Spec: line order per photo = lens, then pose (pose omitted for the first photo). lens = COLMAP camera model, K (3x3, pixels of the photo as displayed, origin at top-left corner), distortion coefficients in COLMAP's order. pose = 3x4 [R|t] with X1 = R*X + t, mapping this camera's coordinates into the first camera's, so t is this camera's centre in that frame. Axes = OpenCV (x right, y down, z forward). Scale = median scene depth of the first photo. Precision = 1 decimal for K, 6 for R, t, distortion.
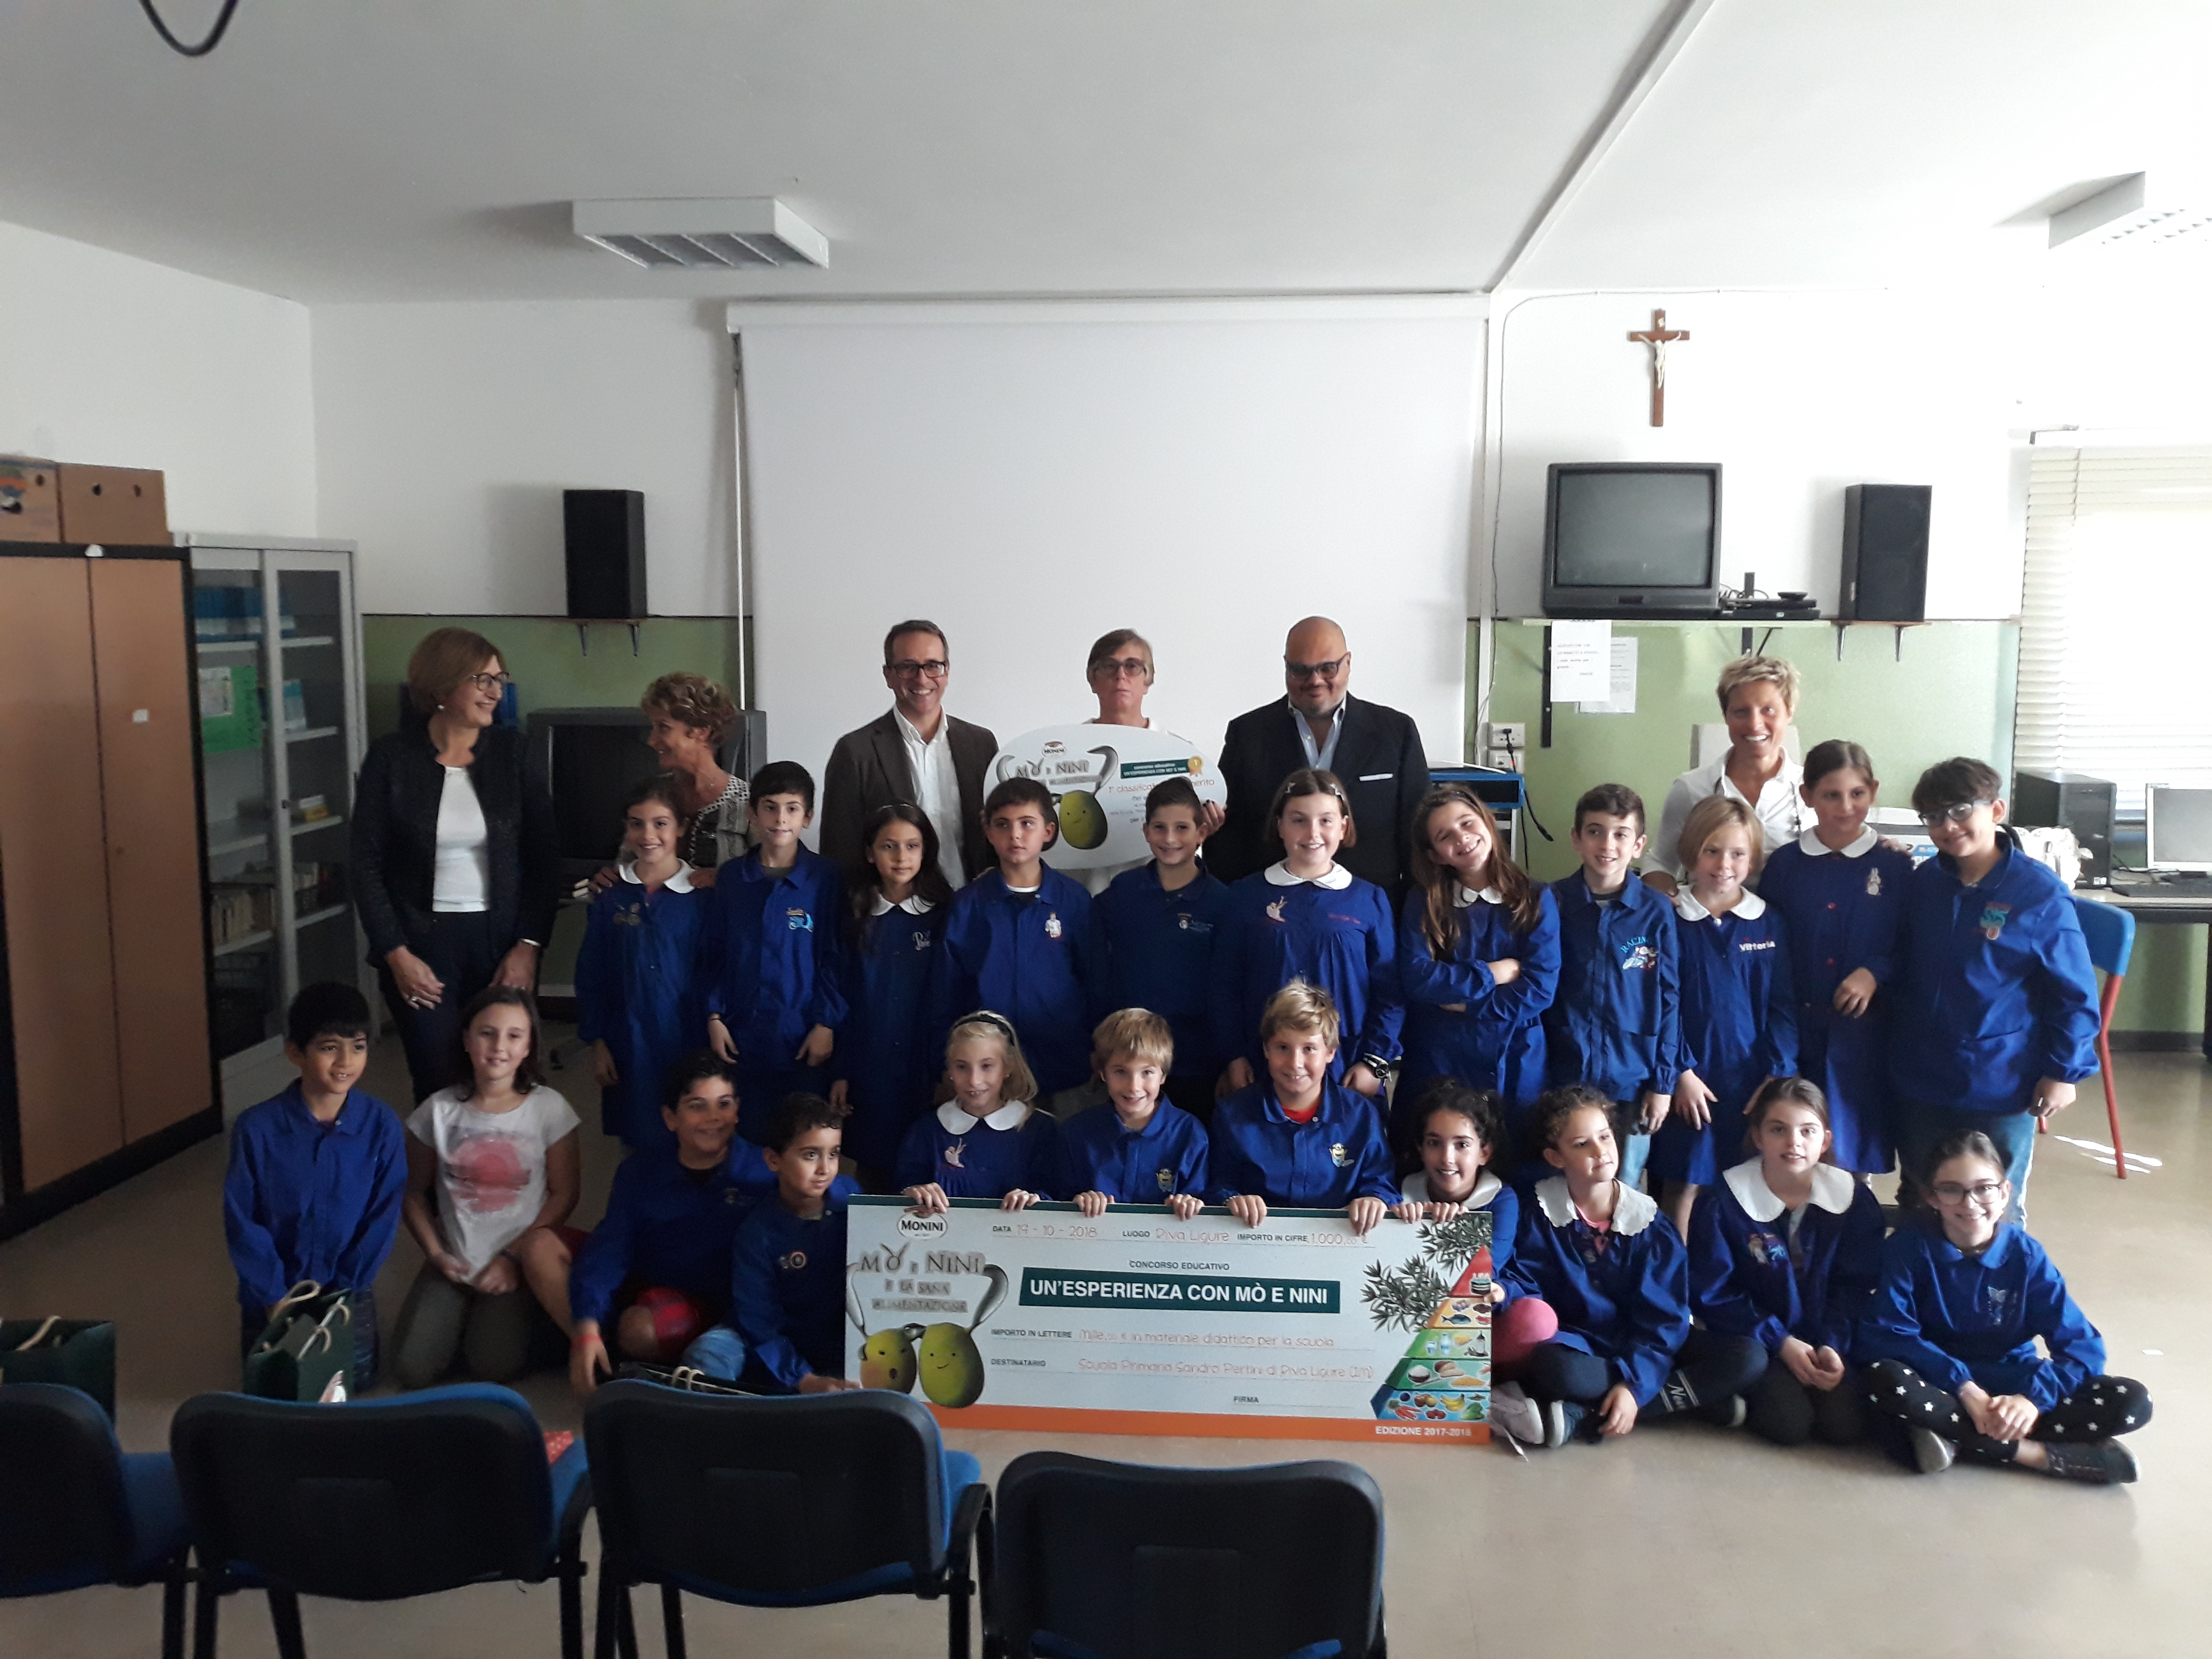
lens RADIAL K [[1796.1, 0, 1106.0], [0, 1796.1, 829.5], [0, 0, 1]] dist [-0.004934, -0.004681]
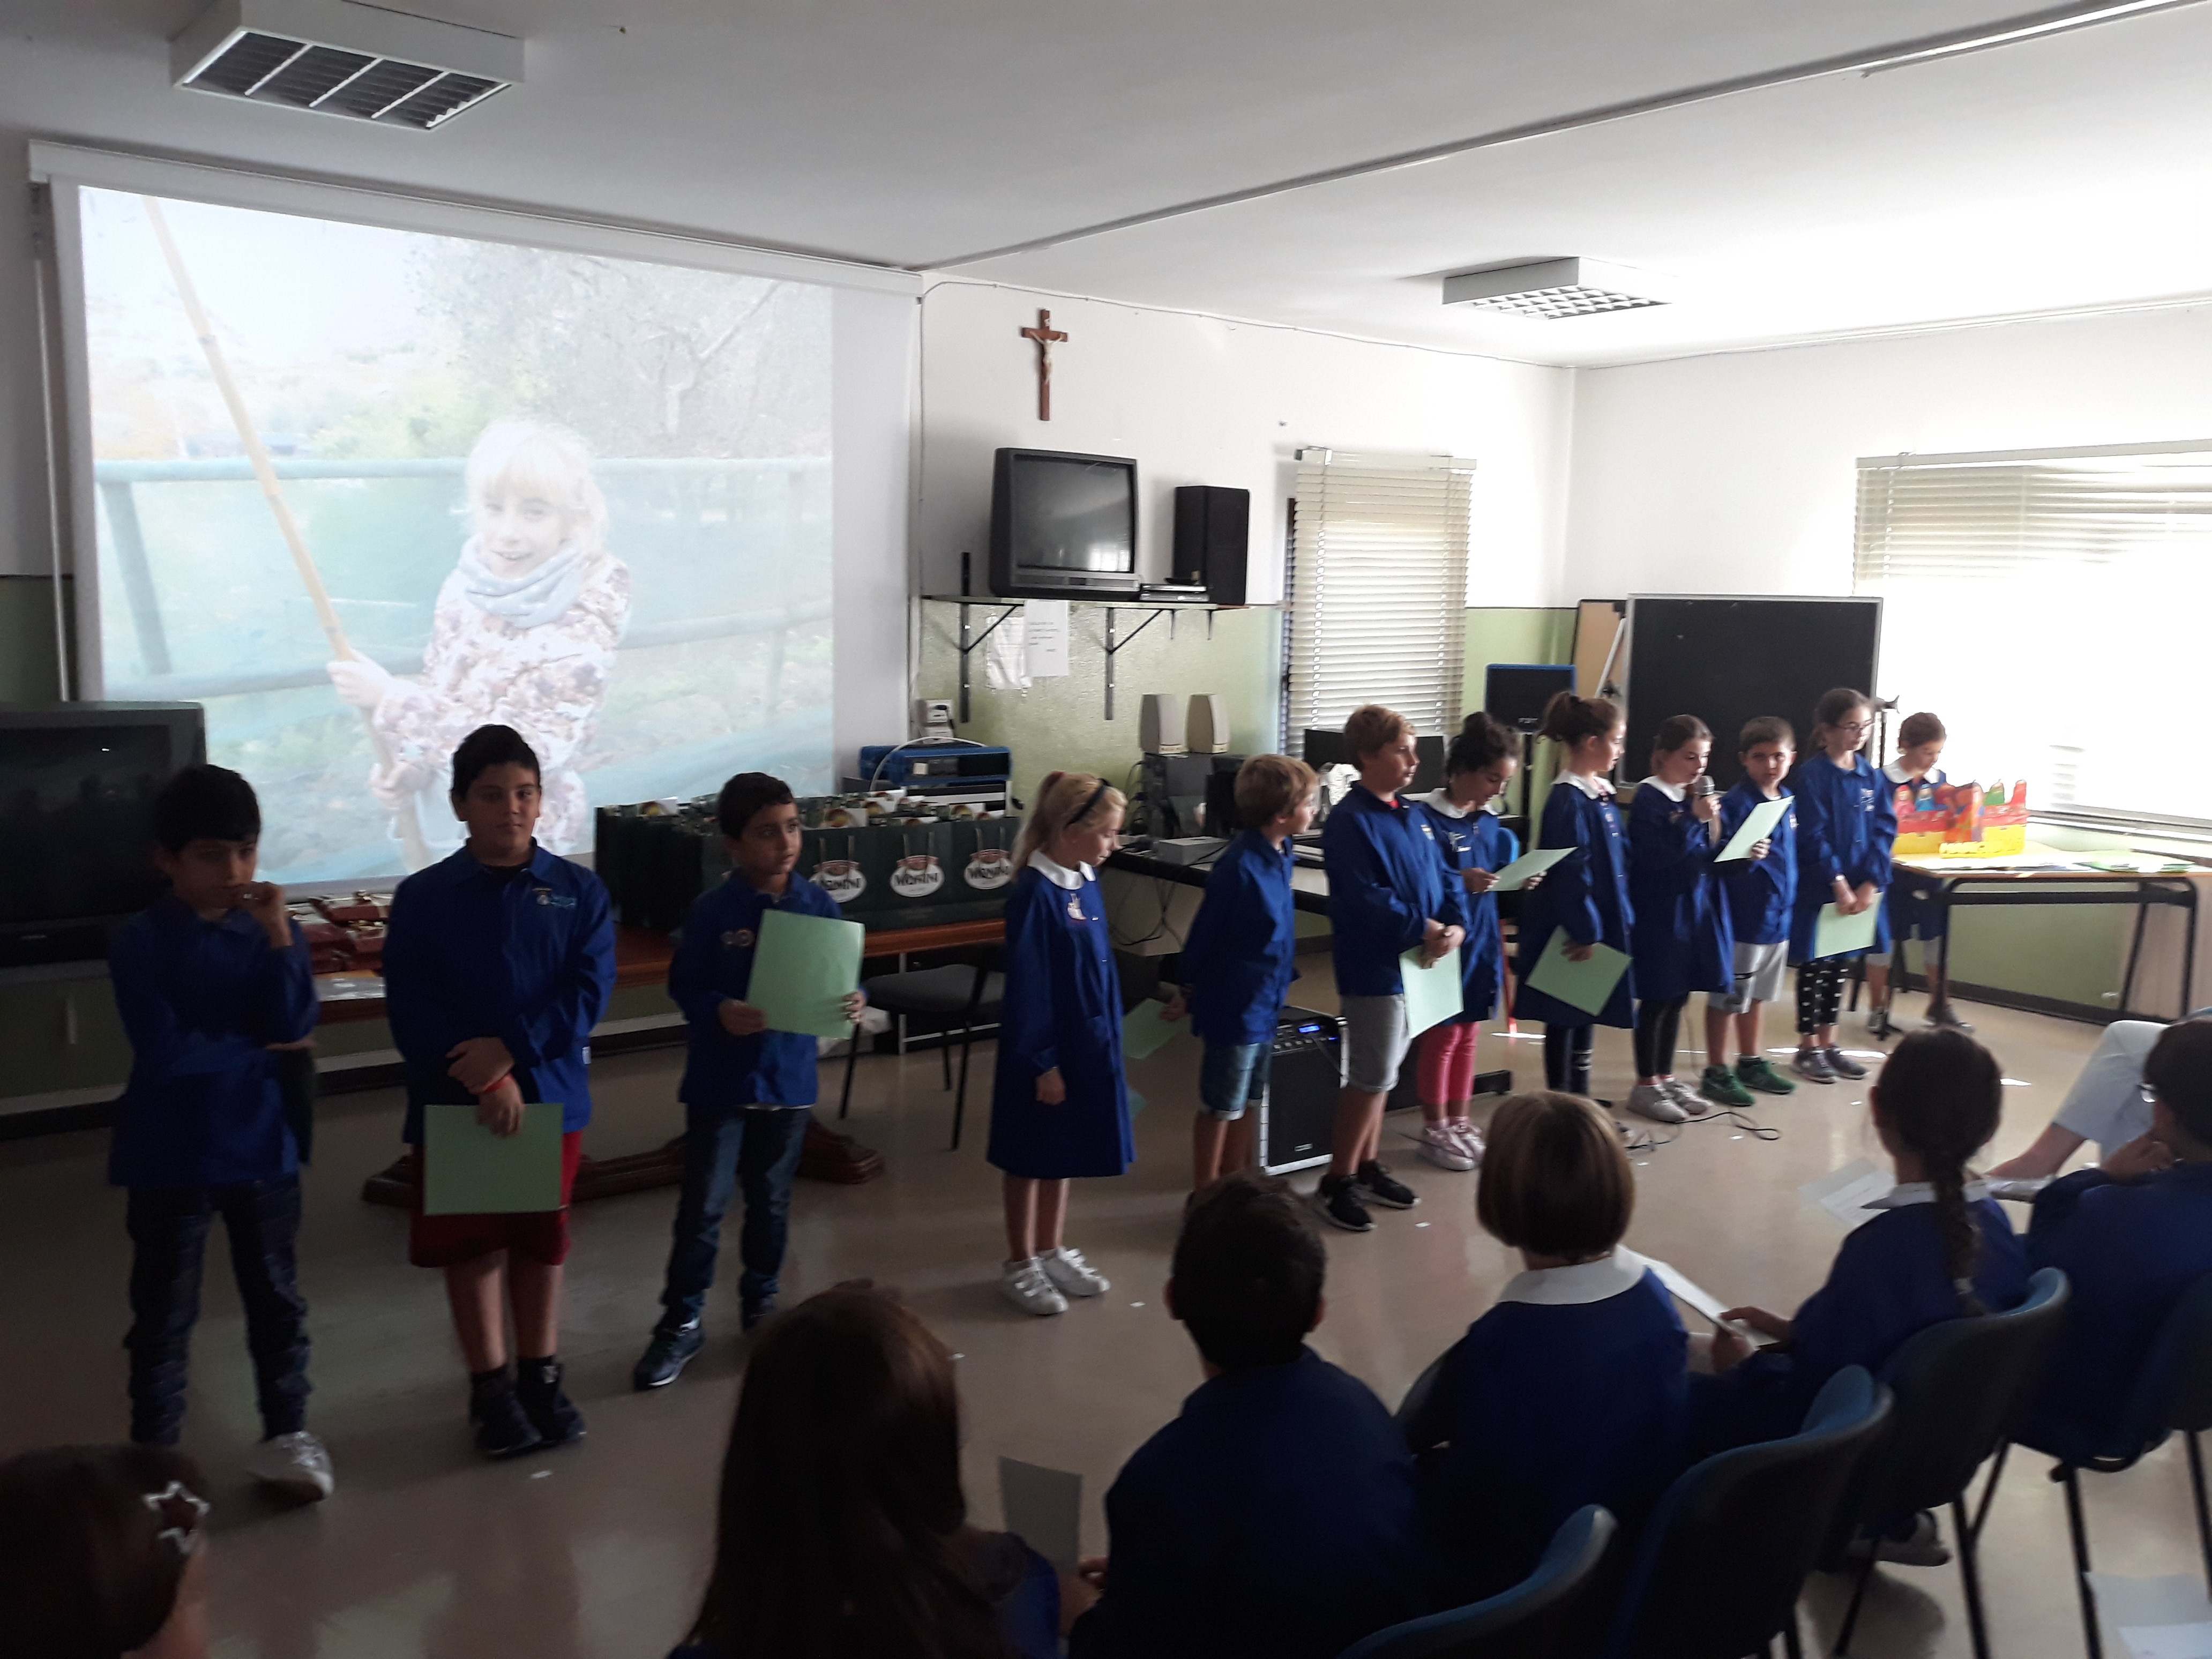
lens RADIAL K [[1796.1, 0, 1106.0], [0, 1796.1, 829.5], [0, 0, 1]] dist [-0.004934, -0.004681]
pose [[0.726686, -0.071546, 0.683234, -0.429504], [0.069850, 0.997103, 0.030122, -0.010226], [-0.683409, 0.025834, 0.729578, 0.204883]]
